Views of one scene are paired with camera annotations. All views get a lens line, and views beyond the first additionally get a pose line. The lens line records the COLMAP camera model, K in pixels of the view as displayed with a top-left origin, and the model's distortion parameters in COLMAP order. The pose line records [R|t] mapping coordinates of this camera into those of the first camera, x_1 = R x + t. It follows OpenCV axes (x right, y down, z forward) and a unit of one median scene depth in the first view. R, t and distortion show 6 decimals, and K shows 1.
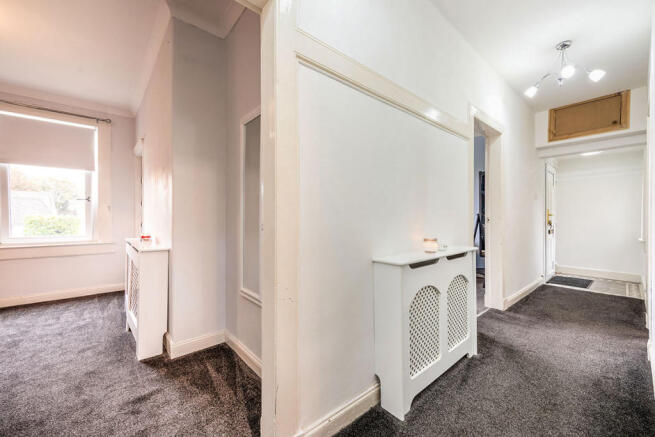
lens RADIAL K [[261.0, 0, 328.9], [0, 261.0, 217.2], [0, 0, 1]] dist [-0.002003, -0.000068]
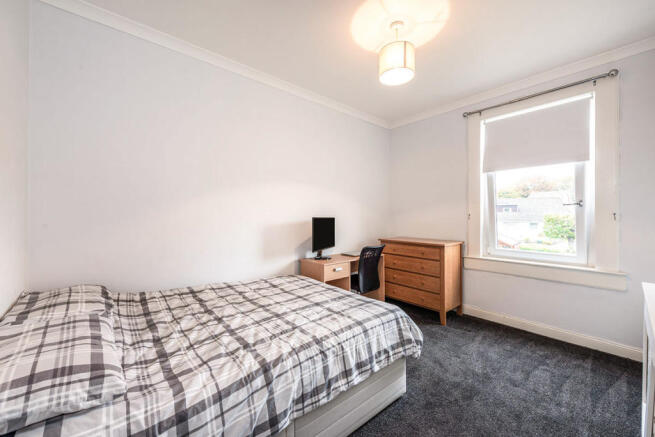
lens RADIAL K [[261.0, 0, 328.7], [0, 261.0, 215.9], [0, 0, 1]] dist [-0.002003, -0.000068]
pose [[0.005790, 0.005676, -0.999967, -0.251342], [0.002457, 0.999981, 0.005690, -0.042878], [0.999980, -0.002490, 0.005776, 0.343901]]
